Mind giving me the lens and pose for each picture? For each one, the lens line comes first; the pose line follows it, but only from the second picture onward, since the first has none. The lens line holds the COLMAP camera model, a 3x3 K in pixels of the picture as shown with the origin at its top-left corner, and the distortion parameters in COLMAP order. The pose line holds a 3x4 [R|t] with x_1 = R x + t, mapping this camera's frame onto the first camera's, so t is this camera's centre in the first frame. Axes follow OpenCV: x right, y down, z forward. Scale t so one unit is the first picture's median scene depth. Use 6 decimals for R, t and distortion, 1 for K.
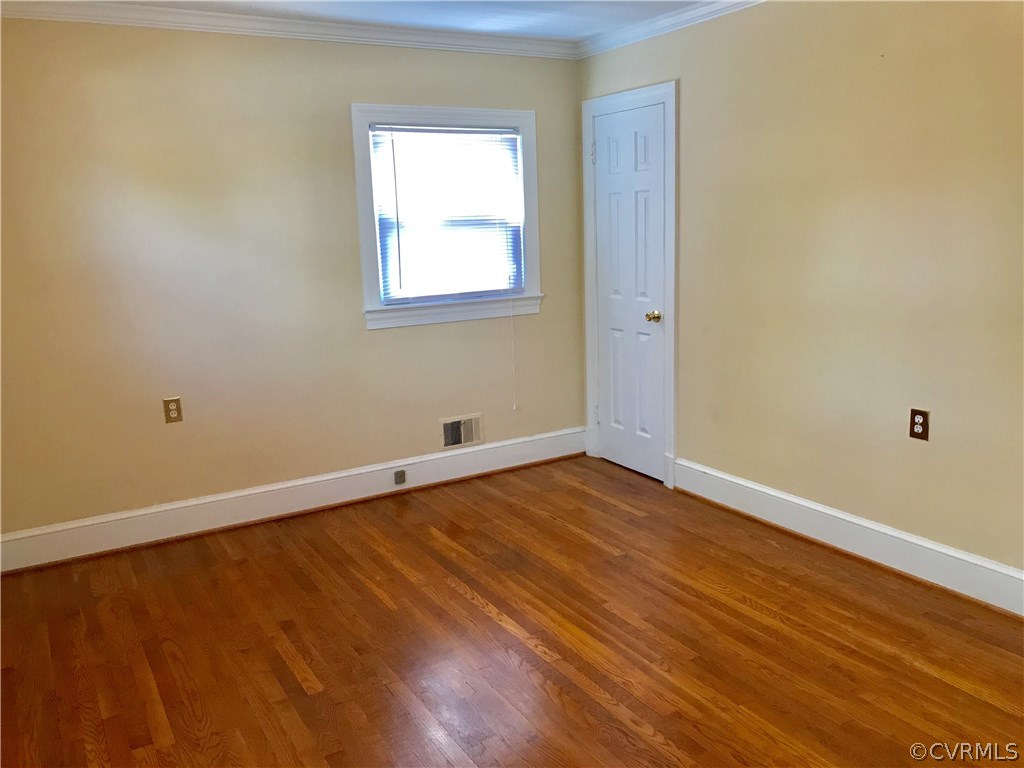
lens RADIAL K [[846.3, 0, 509.4], [0, 846.3, 379.6], [0, 0, 1]] dist [0.038179, -0.038712]
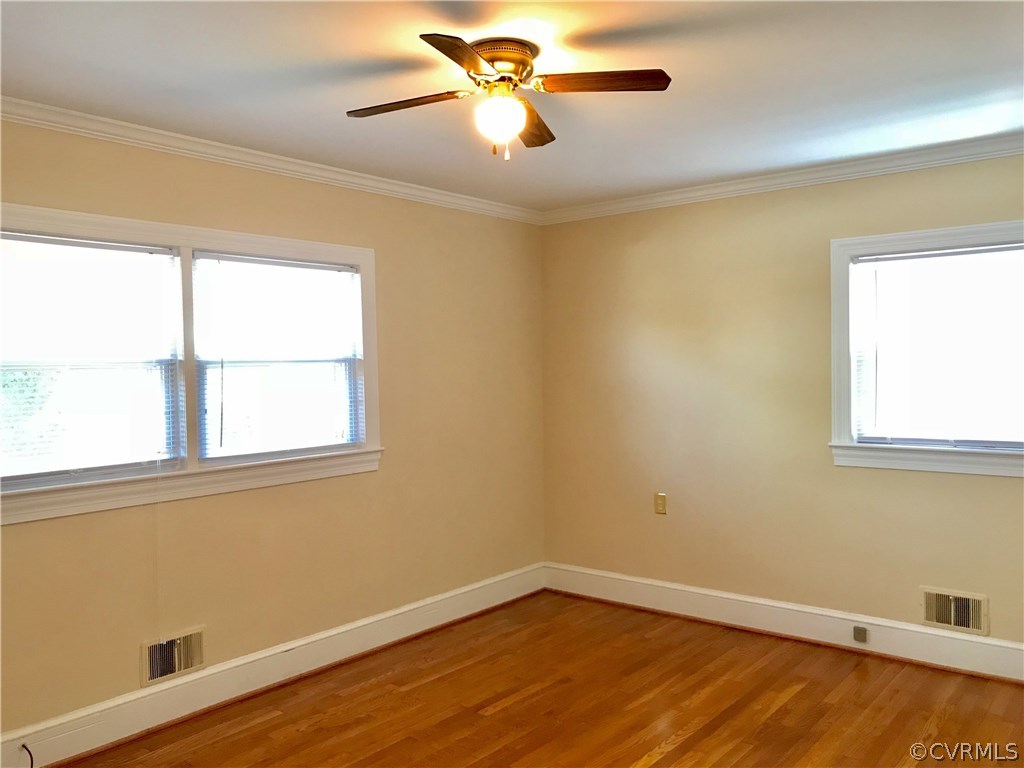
lens RADIAL K [[846.3, 0, 507.0], [0, 846.3, 379.7], [0, 0, 1]] dist [0.038179, -0.038712]
pose [[0.361531, 0.048866, -0.931079, 0.632892], [-0.178850, 0.983715, -0.017818, -0.075924], [0.915045, 0.172965, 0.364383, 0.314555]]
